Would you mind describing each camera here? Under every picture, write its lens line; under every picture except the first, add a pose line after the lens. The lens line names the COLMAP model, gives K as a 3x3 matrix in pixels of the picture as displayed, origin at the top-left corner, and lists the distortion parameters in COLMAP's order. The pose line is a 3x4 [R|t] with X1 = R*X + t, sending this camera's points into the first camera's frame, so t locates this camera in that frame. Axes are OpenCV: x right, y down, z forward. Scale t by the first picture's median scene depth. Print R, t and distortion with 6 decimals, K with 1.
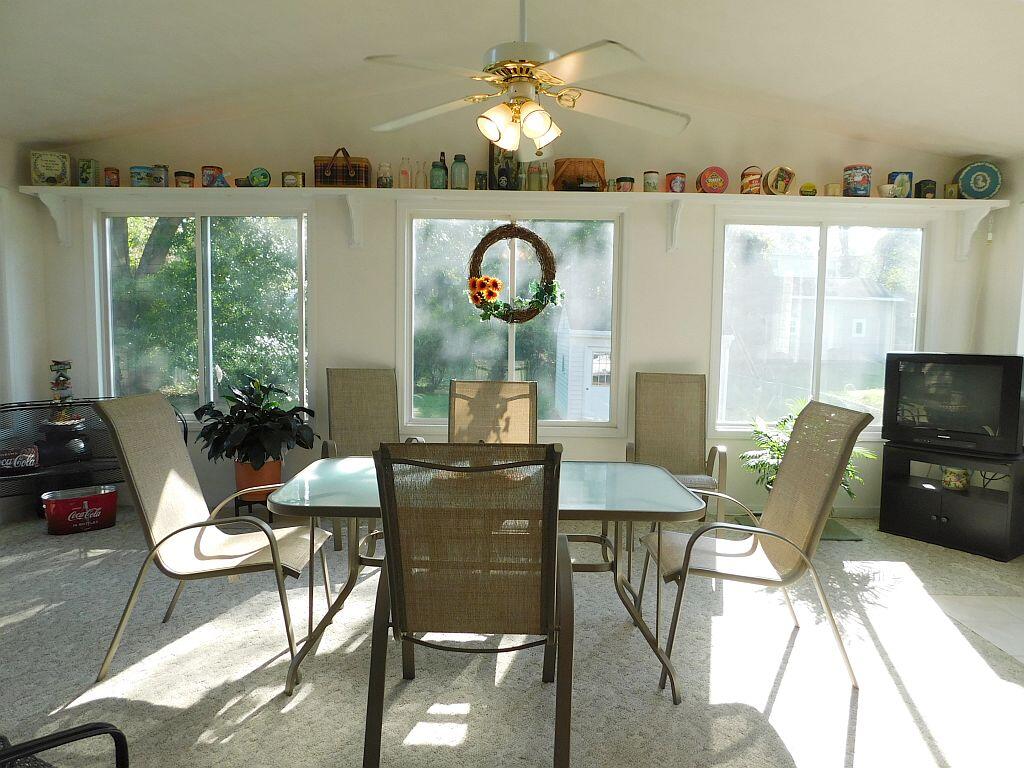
lens RADIAL K [[681.5, 0, 512.2], [0, 681.5, 384.5], [0, 0, 1]] dist [-0.035185, 0.016043]
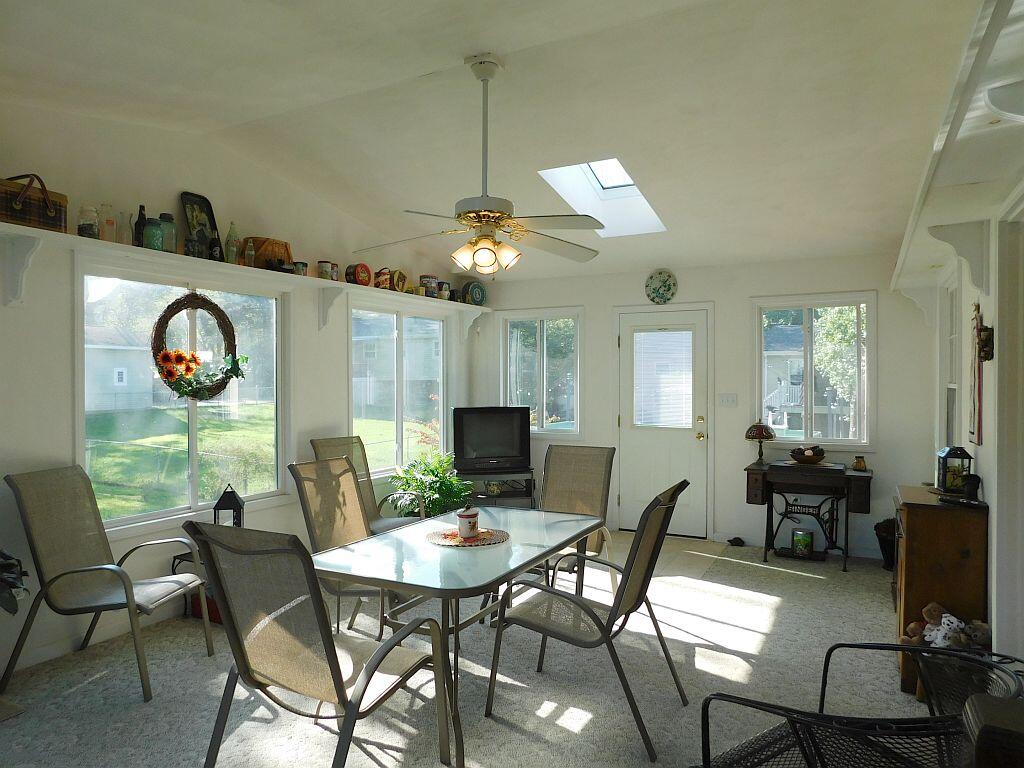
lens RADIAL K [[681.5, 0, 511.9], [0, 681.5, 382.2], [0, 0, 1]] dist [-0.035185, 0.016043]
pose [[0.466927, -0.024987, 0.883943, -0.640874], [0.087447, 0.996006, -0.018038, -0.062951], [-0.879962, 0.085720, 0.467247, 0.206666]]
